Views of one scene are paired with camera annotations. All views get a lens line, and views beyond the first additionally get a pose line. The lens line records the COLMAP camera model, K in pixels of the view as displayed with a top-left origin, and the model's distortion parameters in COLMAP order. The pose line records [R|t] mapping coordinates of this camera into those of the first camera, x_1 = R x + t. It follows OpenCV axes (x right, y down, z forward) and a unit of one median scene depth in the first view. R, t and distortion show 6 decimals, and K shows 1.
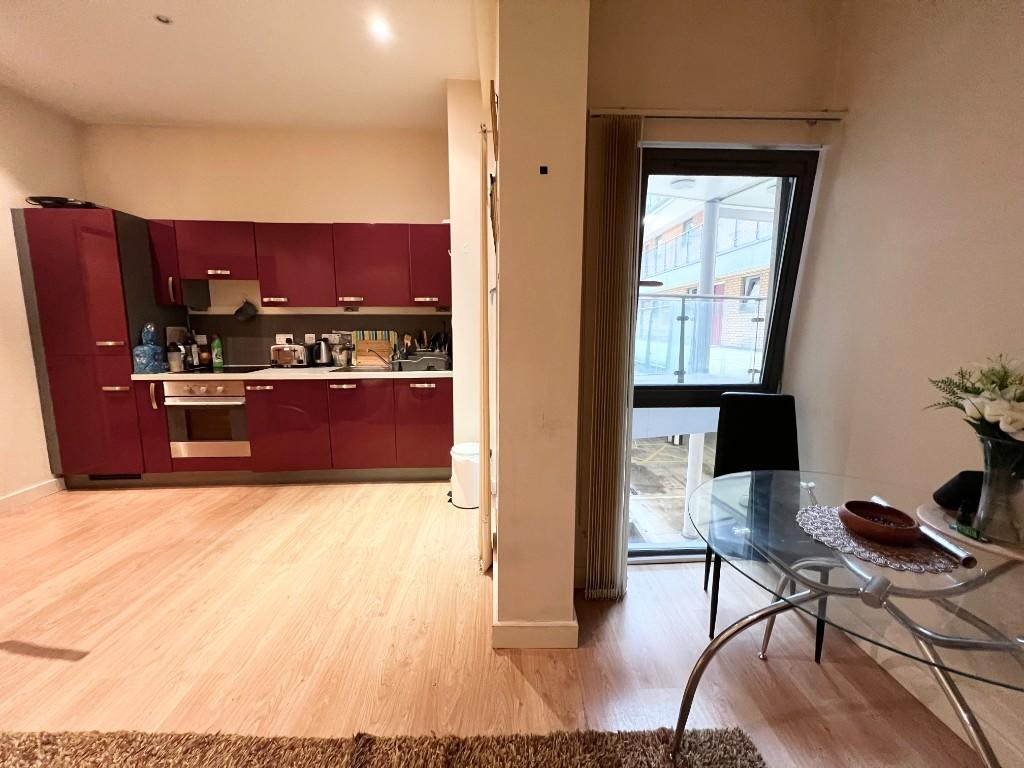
lens RADIAL K [[409.5, 0, 509.7], [0, 409.5, 380.5], [0, 0, 1]] dist [-0.000188, -0.000103]
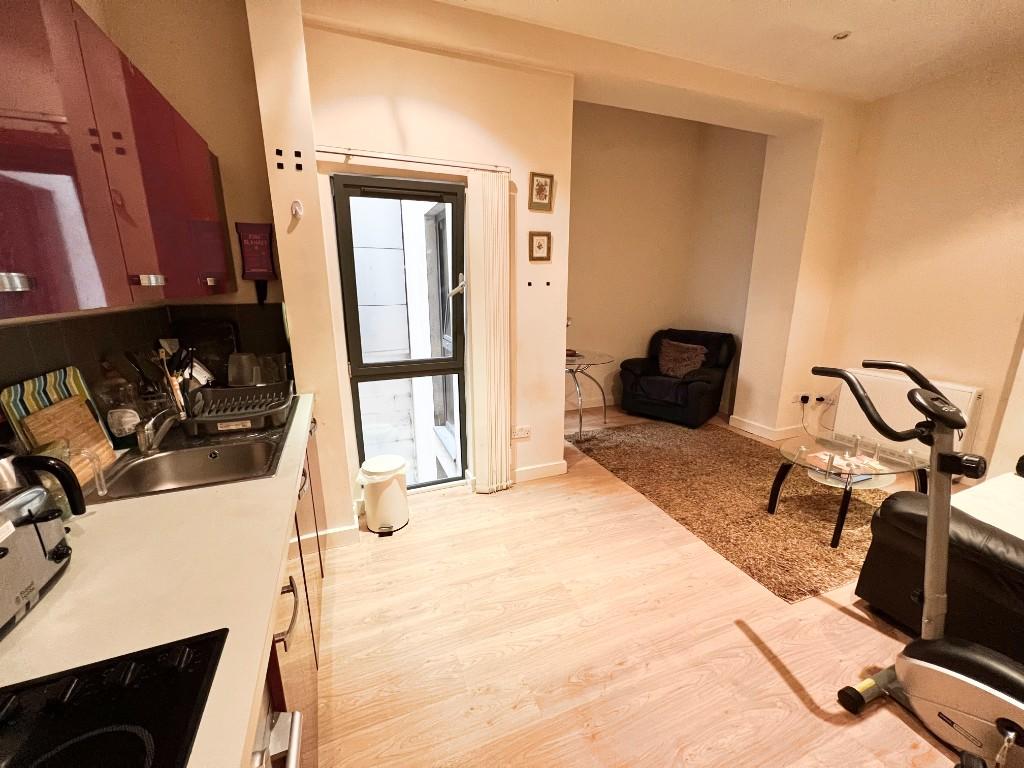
lens RADIAL K [[409.5, 0, 509.7], [0, 409.5, 380.5], [0, 0, 1]] dist [-0.000188, -0.000103]
pose [[-0.330175, -0.219053, 0.918150, -0.869732], [0.128199, 0.953280, 0.273536, -0.185685], [-0.935174, 0.208021, -0.286667, 0.895653]]
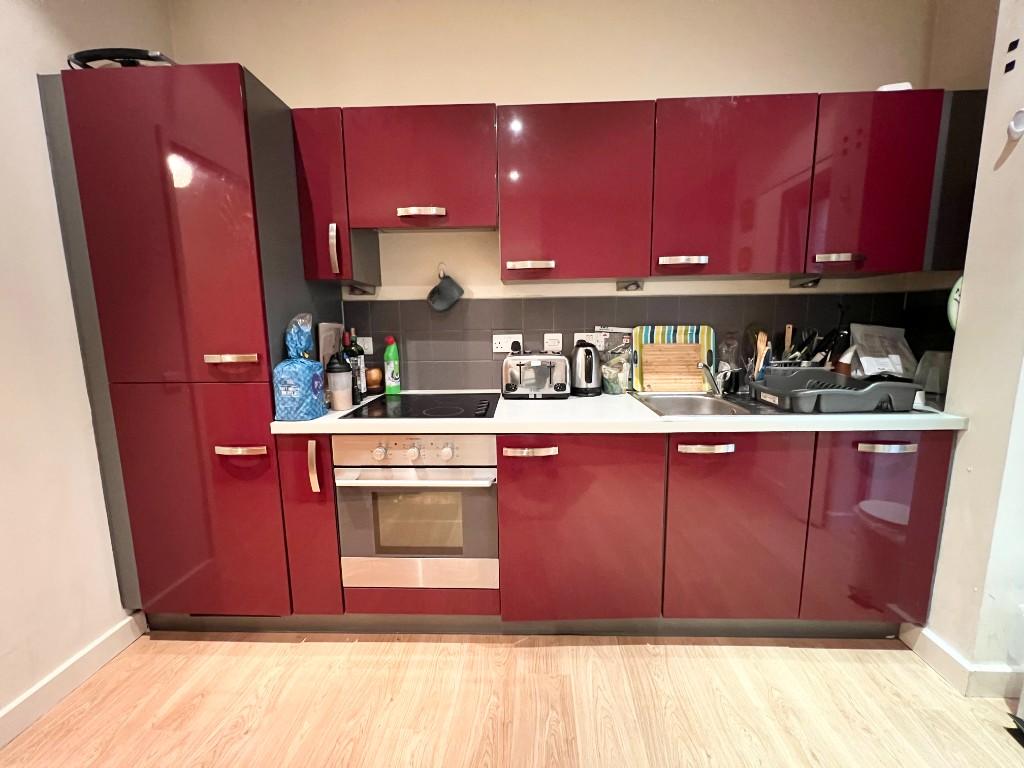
lens RADIAL K [[408.7, 0, 512.0], [0, 408.7, 384.0], [0, 0, 1]] dist [-0.002987, -0.000227]
pose [[0.996088, -0.000741, -0.088359, -0.582884], [0.001894, 0.999914, 0.012975, -0.062988], [0.088342, -0.013092, 0.996004, 0.533710]]
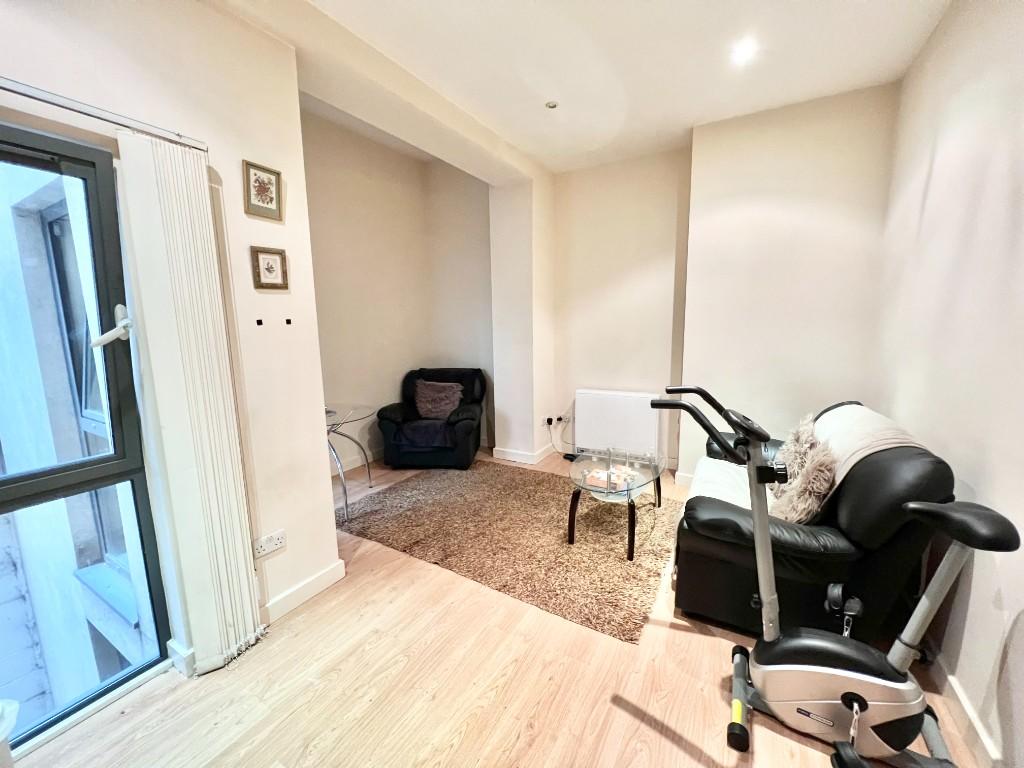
lens RADIAL K [[409.5, 0, 509.7], [0, 409.5, 380.5], [0, 0, 1]] dist [-0.000188, -0.000103]
pose [[-0.842799, -0.065563, 0.534220, -0.654241], [0.087463, 0.962677, 0.256130, -0.176358], [-0.531074, 0.262591, -0.805609, 0.867200]]
